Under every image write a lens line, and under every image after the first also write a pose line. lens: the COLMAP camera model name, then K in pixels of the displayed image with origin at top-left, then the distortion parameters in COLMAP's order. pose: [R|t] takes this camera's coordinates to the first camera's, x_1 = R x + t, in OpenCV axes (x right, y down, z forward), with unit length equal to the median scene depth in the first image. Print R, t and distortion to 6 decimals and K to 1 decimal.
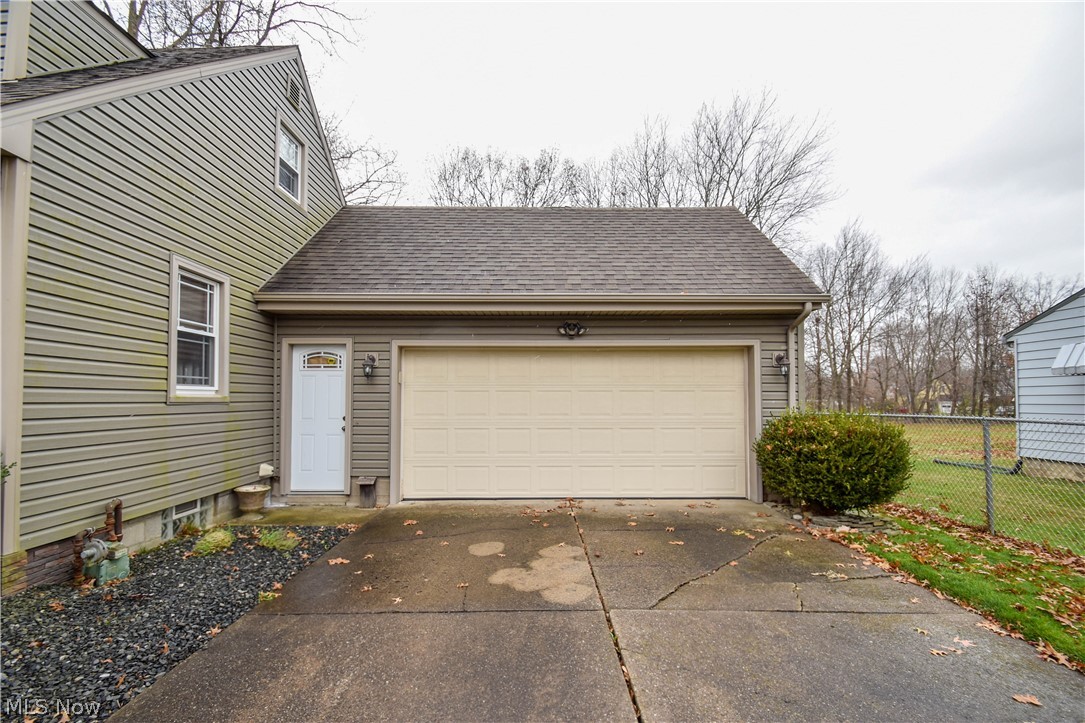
lens RADIAL K [[481.5, 0, 543.3], [0, 481.5, 386.0], [0, 0, 1]] dist [0.018475, -0.018649]
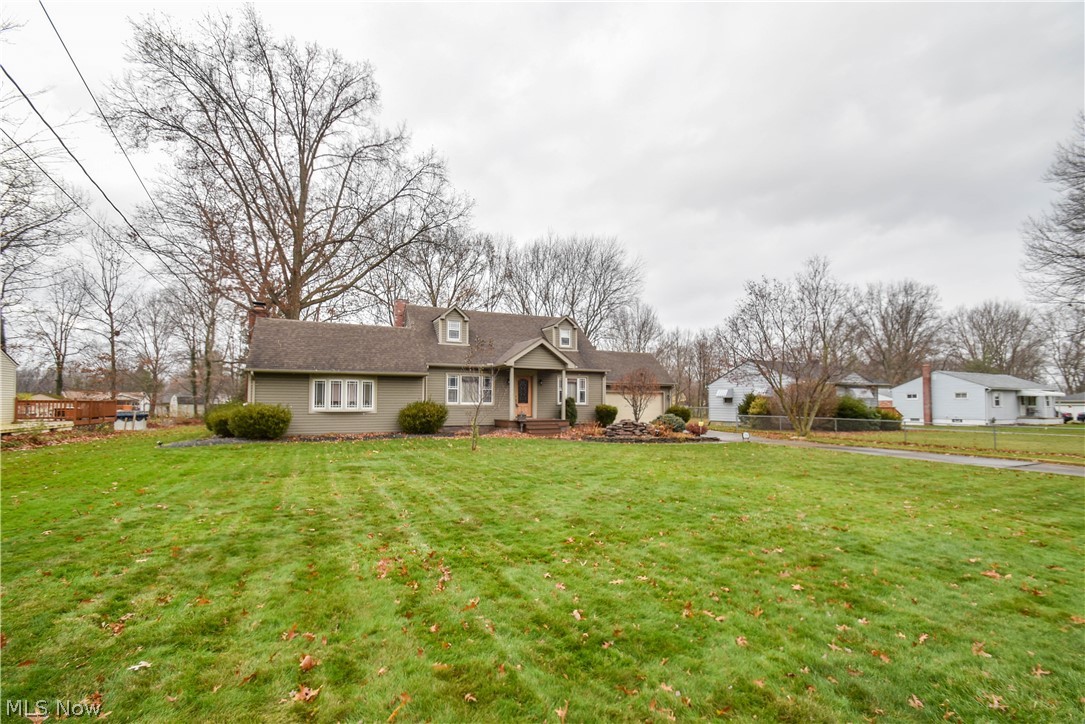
lens RADIAL K [[481.5, 0, 543.3], [0, 481.5, 386.5], [0, 0, 1]] dist [0.018475, -0.018649]
pose [[0.913774, 0.017847, 0.405832, -0.531210], [-0.015550, 0.999839, -0.008957, -0.016928], [-0.405926, 0.001874, 0.913904, -0.592160]]
